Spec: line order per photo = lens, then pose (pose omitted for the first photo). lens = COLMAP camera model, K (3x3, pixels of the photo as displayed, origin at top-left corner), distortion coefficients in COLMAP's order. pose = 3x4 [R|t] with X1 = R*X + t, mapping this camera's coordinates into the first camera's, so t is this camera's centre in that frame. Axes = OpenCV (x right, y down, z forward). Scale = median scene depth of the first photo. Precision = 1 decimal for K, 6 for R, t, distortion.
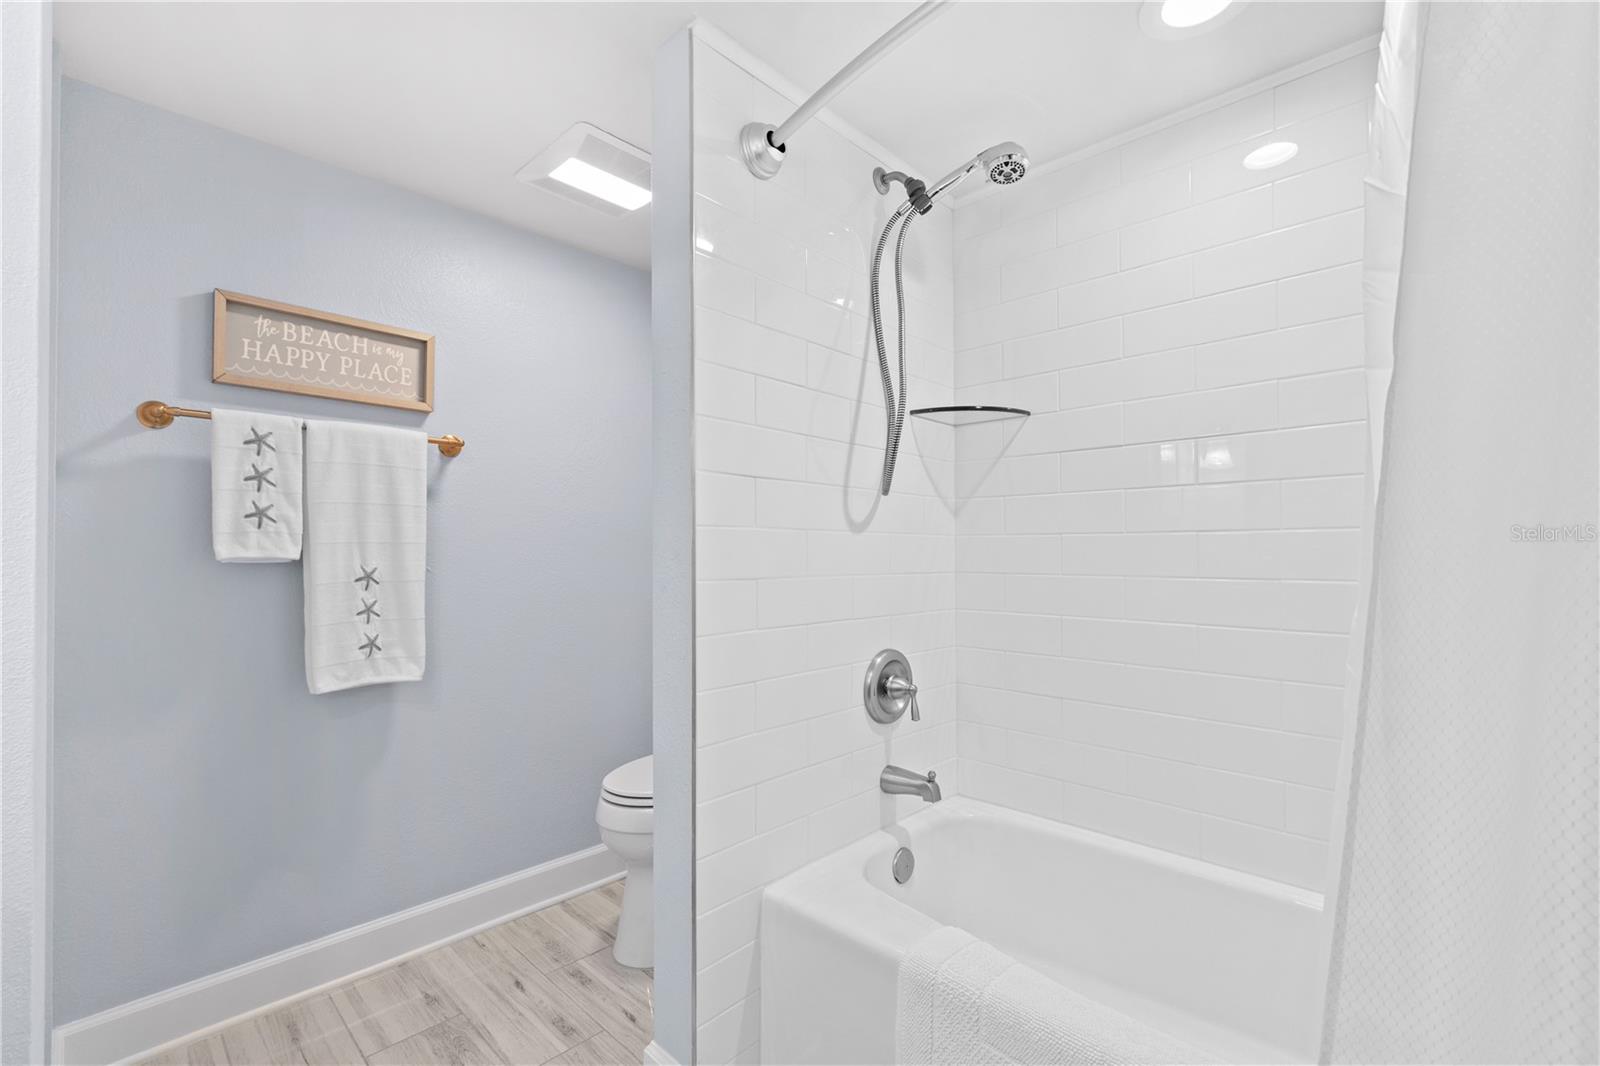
lens RADIAL K [[693.8, 0, 800.4], [0, 693.8, 544.7], [0, 0, 1]] dist [-0.003075, -0.000222]
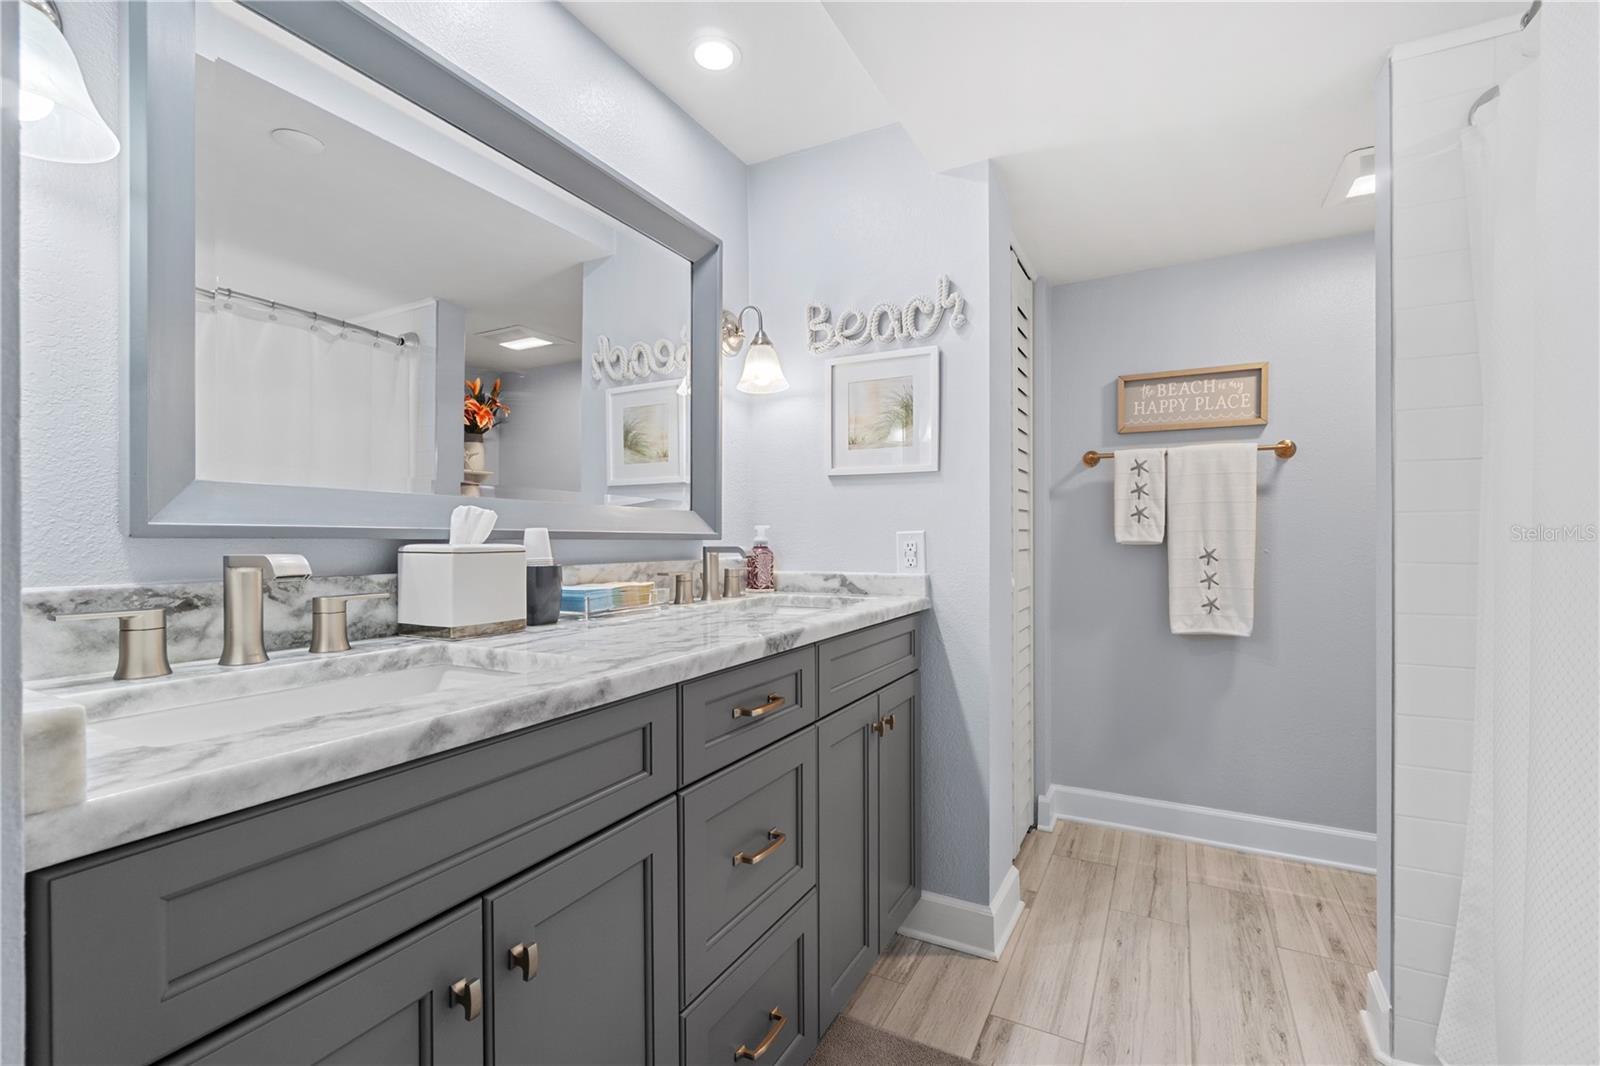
lens RADIAL K [[693.8, 0, 800.4], [0, 693.8, 544.7], [0, 0, 1]] dist [-0.003075, -0.000222]
pose [[0.266163, 0.006105, -0.963909, 0.496423], [0.012899, 0.999868, 0.009894, 0.000969], [0.963842, -0.015067, 0.266049, -0.153132]]
